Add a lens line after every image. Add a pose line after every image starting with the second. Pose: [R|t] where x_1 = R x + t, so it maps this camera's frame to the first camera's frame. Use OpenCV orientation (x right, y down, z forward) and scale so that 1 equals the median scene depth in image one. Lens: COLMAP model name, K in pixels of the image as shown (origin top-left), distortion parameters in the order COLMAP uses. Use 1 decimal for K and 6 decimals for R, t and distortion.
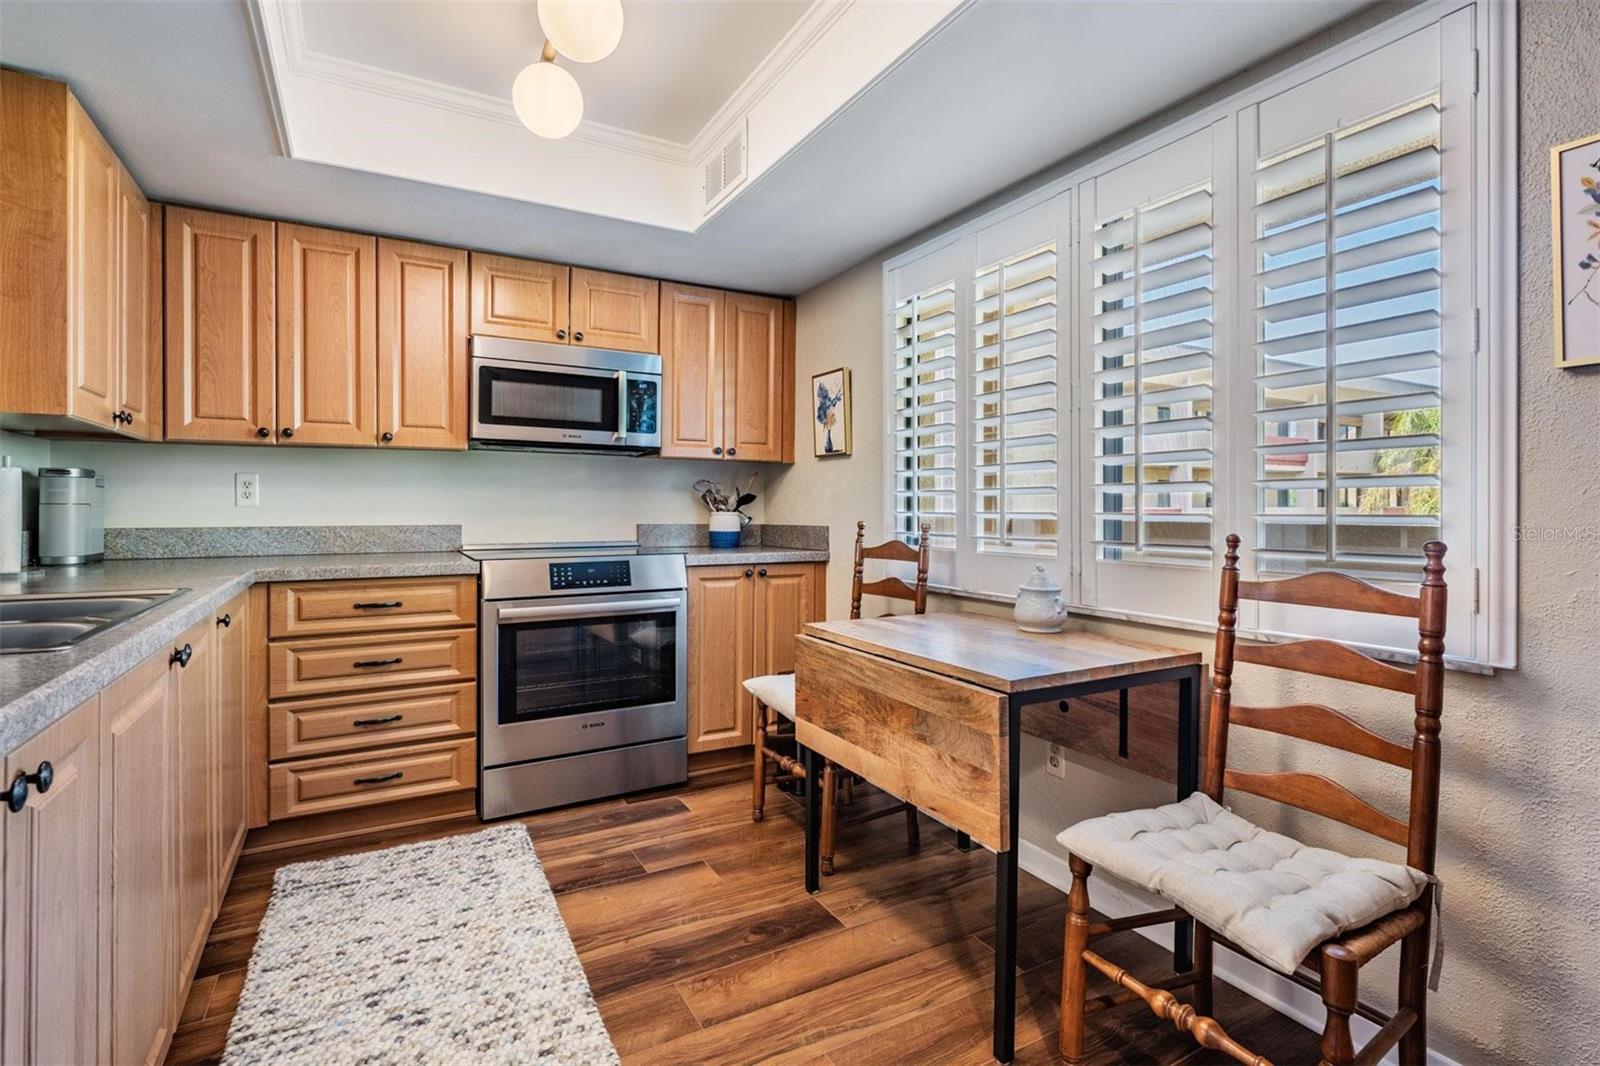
lens RADIAL K [[756.3, 0, 794.5], [0, 756.3, 507.2], [0, 0, 1]] dist [0.001192, 0.000800]
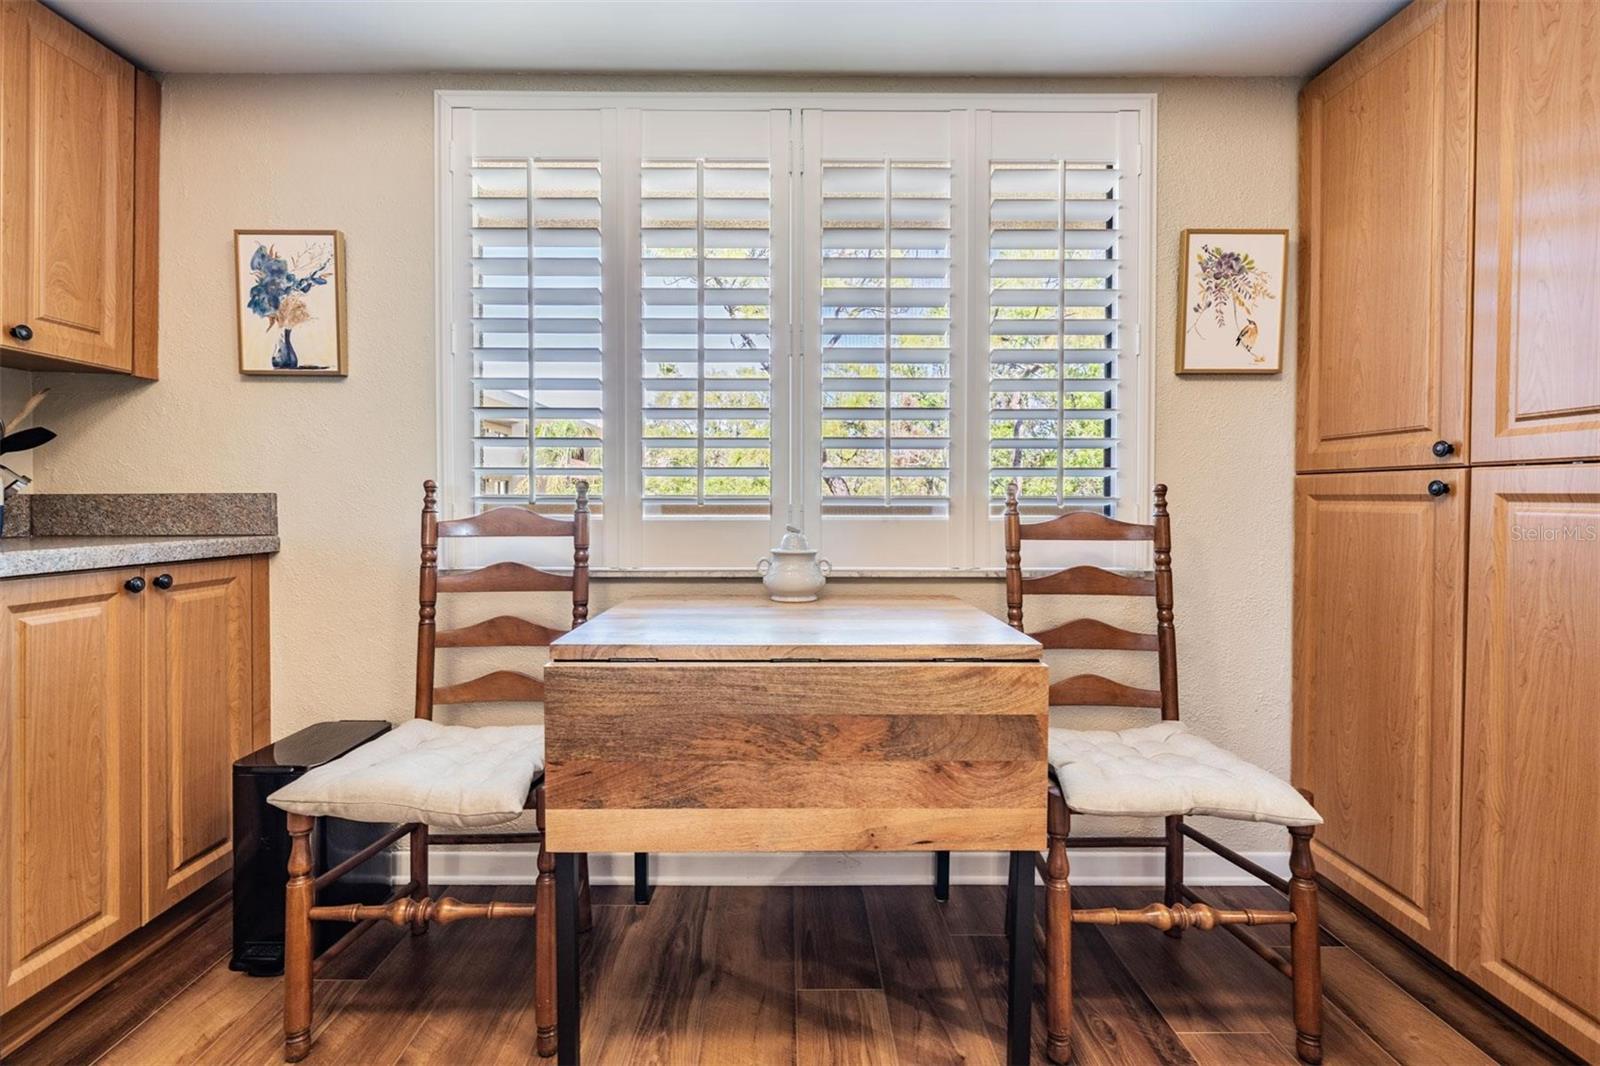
lens RADIAL K [[680.4, 0, 793.4], [0, 680.4, 509.5], [0, 0, 1]] dist [-0.000222, -0.000311]
pose [[0.480341, -0.010769, 0.877015, -0.289947], [-0.001719, 0.999911, 0.013220, 0.038286], [-0.877080, -0.007857, 0.480280, 0.494708]]
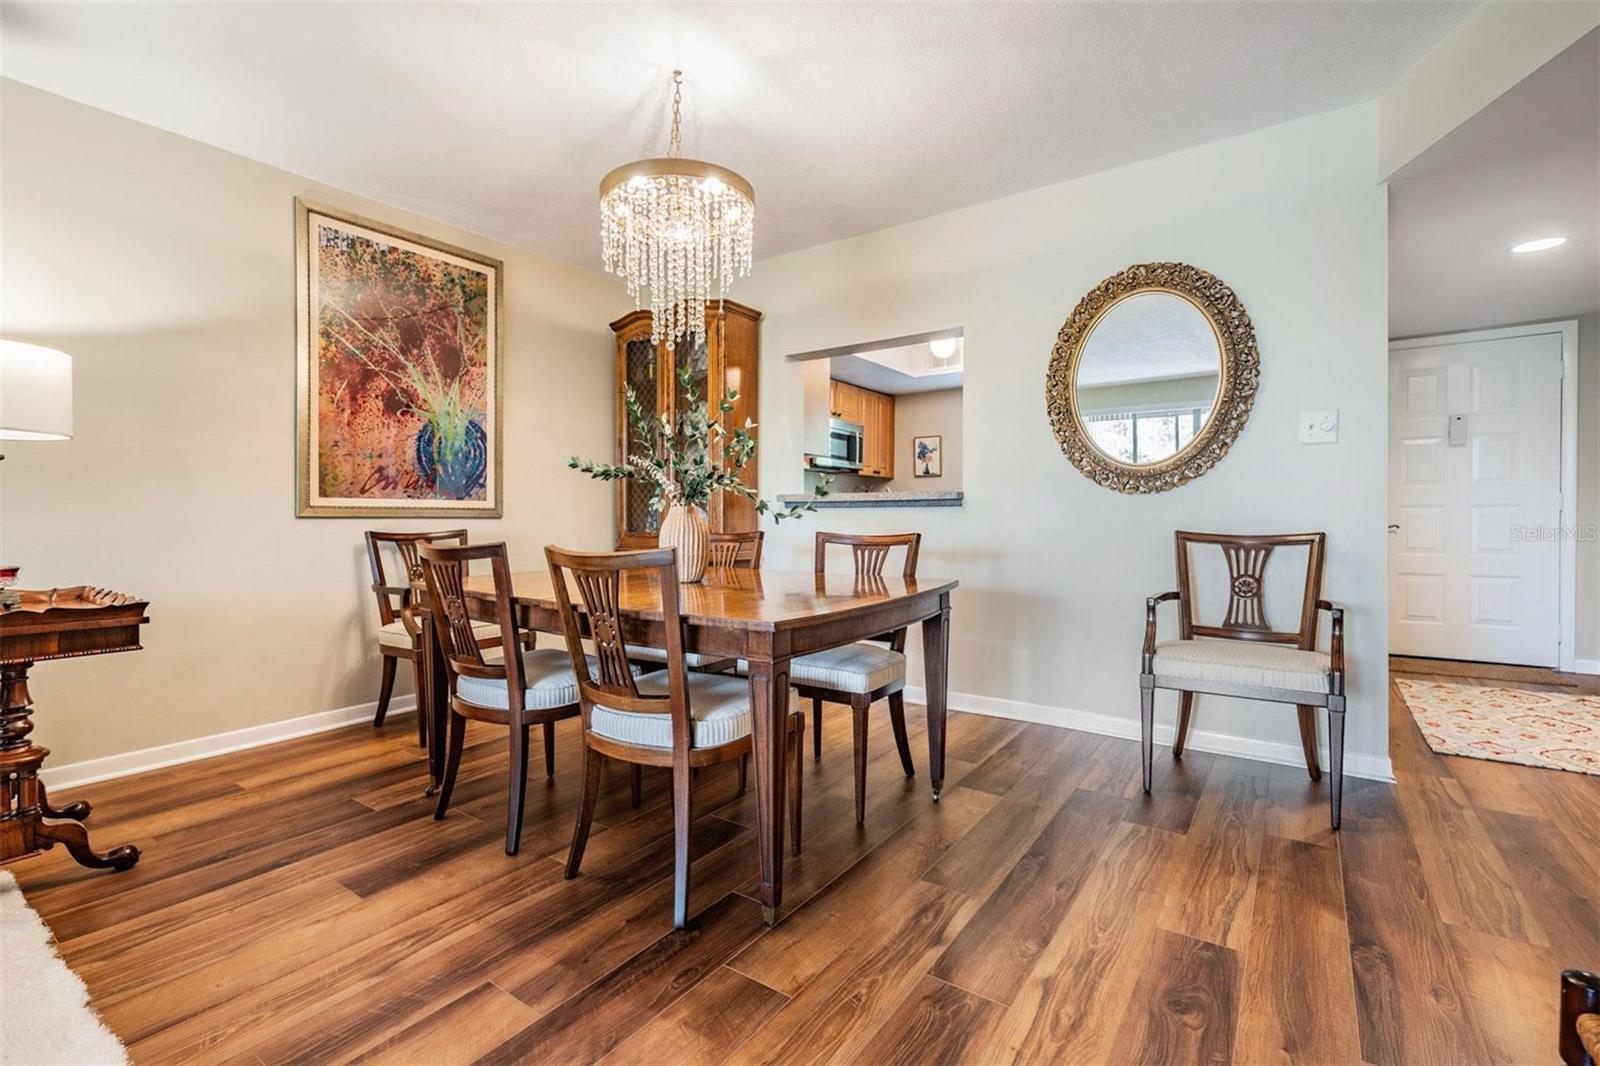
lens RADIAL K [[719.9, 0, 797.6], [0, 719.9, 521.5], [0, 0, 1]] dist [0.003045, 0.000686]
pose [[0.900469, -0.004618, 0.434896, -1.450543], [0.002772, 0.999984, 0.004880, 0.061404], [-0.434912, -0.003189, 0.900467, -0.828080]]
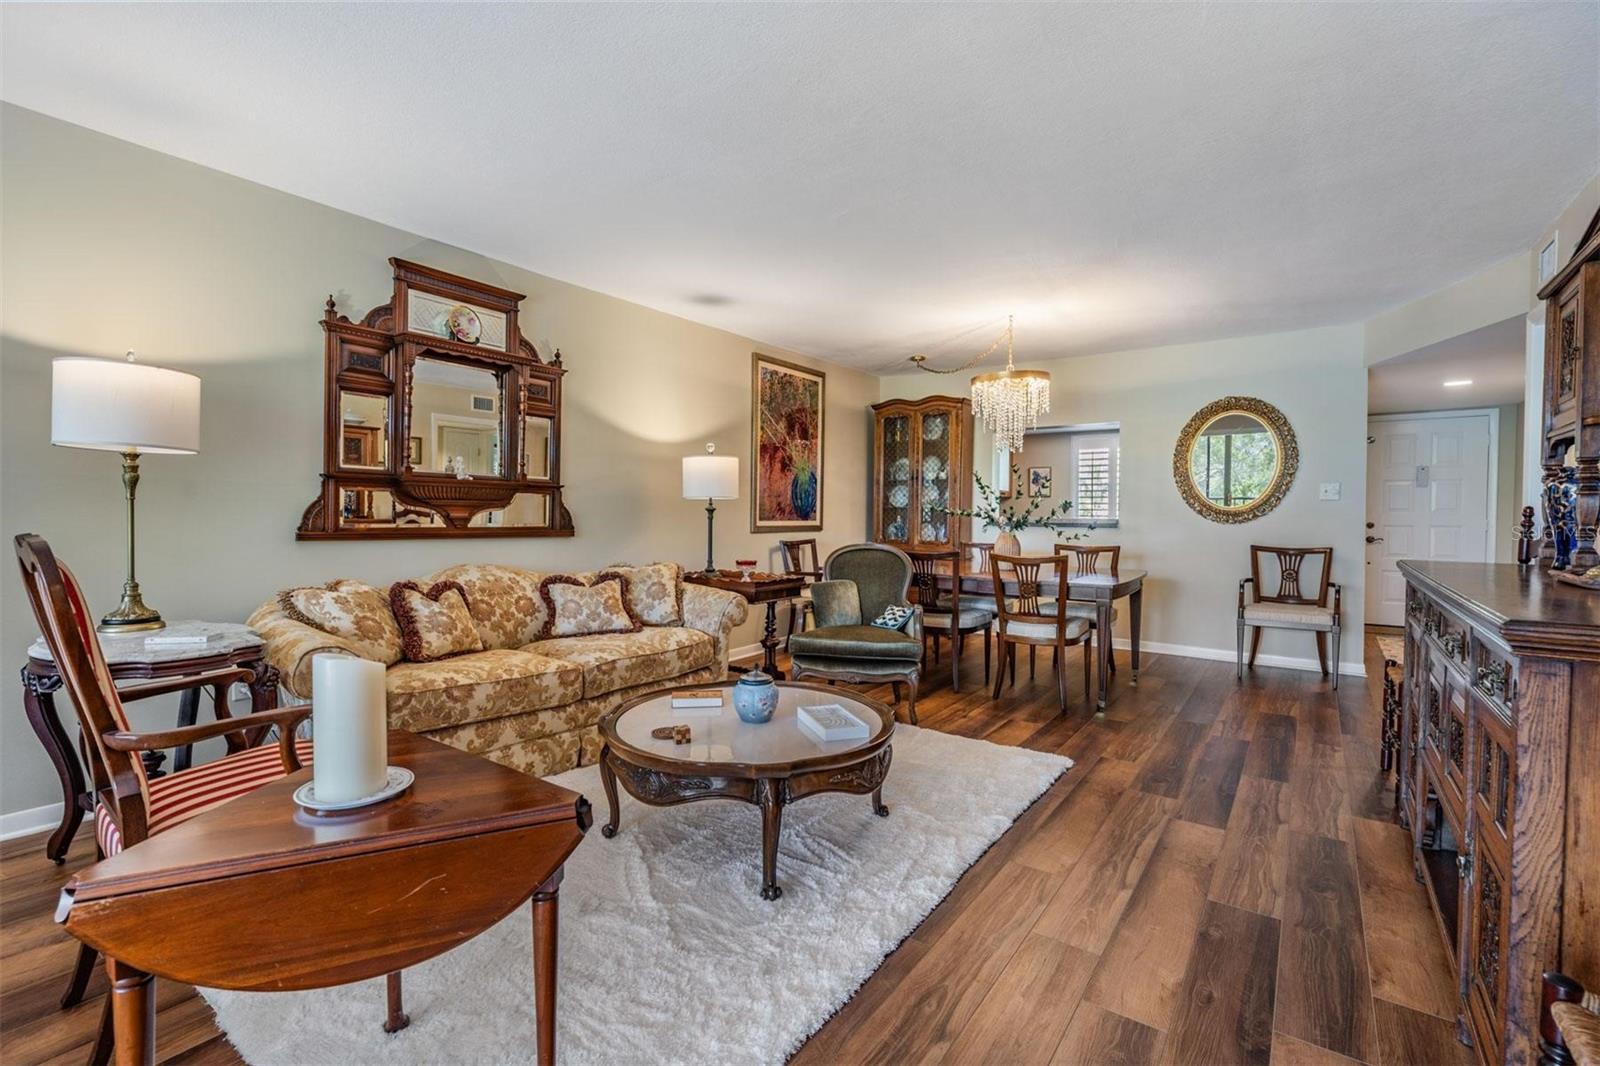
lens RADIAL K [[719.9, 0, 802.7], [0, 719.9, 523.7], [0, 0, 1]] dist [0.003045, 0.000686]
pose [[0.902504, -0.001141, 0.430680, -2.428811], [-0.005416, 0.999887, 0.014000, 0.002855], [-0.430647, -0.014968, 0.902396, -1.354806]]
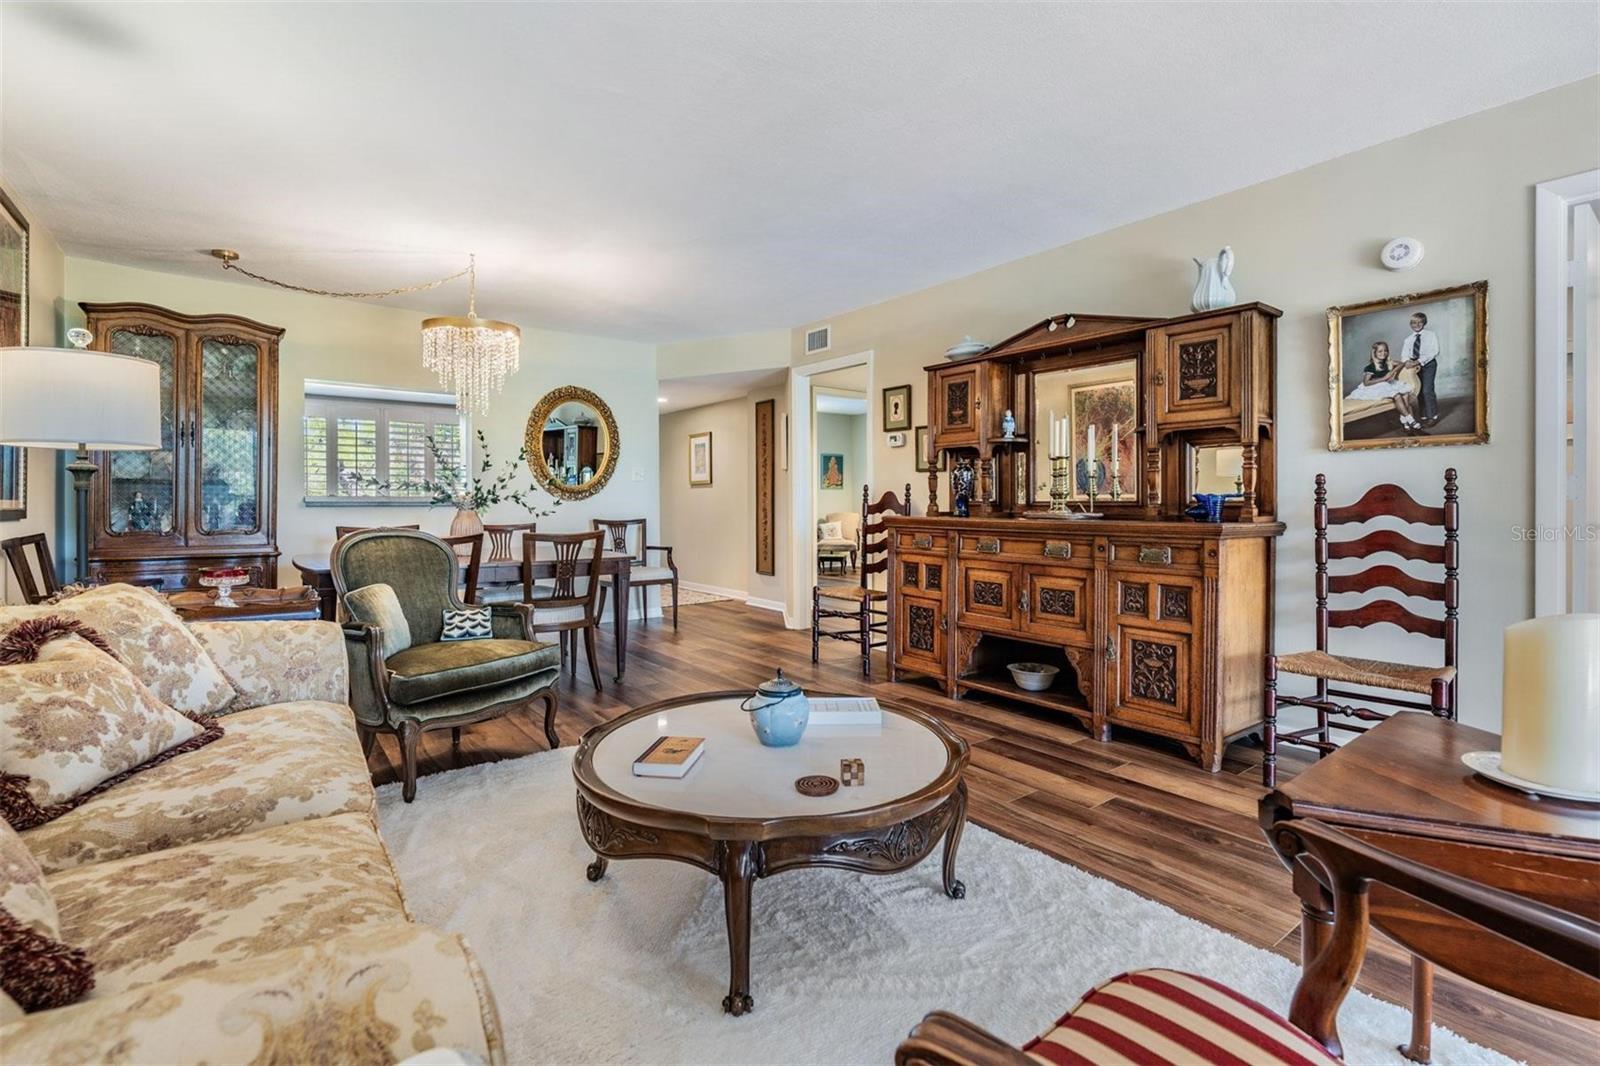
lens RADIAL K [[719.9, 0, 793.3], [0, 719.9, 494.2], [0, 0, 1]] dist [0.003045, 0.000686]
pose [[-0.153097, 0.010690, 0.988153, -2.803070], [-0.001377, 0.999938, -0.011031, 0.029872], [-0.988210, -0.003049, -0.153073, -0.383098]]
